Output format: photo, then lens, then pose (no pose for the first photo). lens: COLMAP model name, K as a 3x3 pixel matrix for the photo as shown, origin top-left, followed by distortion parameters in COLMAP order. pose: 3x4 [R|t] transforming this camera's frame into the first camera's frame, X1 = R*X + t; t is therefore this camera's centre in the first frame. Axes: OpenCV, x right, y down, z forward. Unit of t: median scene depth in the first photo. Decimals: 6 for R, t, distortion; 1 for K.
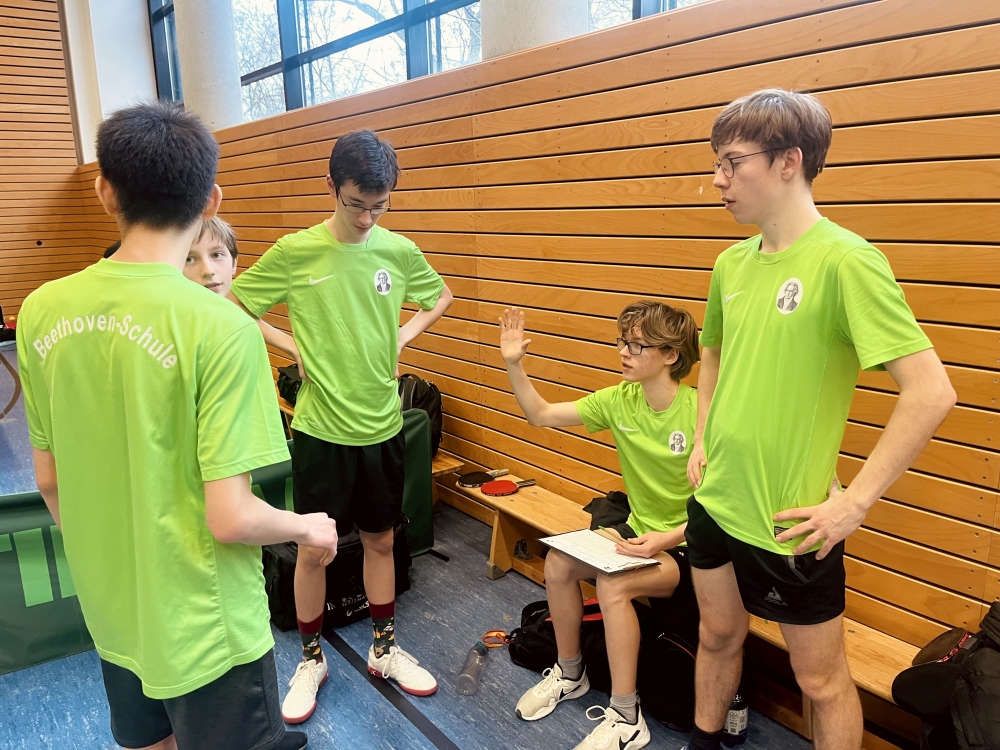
lens RADIAL K [[768.0, 0, 500.0], [0, 768.0, 375.0], [0, 0, 1]] dist [-0.002859, -0.001992]
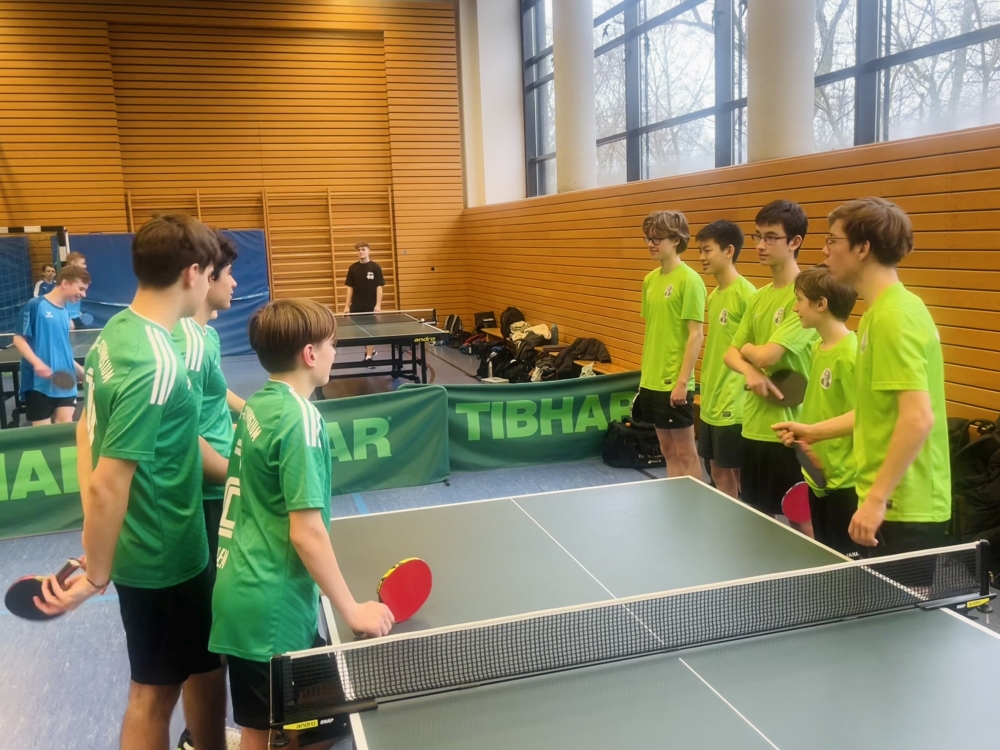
lens RADIAL K [[768.0, 0, 500.0], [0, 768.0, 375.0], [0, 0, 1]] dist [-0.002859, -0.001992]
pose [[0.914518, 0.055628, -0.400702, 0.072154], [-0.069558, 0.997372, -0.020290, 0.052995], [0.398520, 0.046428, 0.915984, -0.287921]]
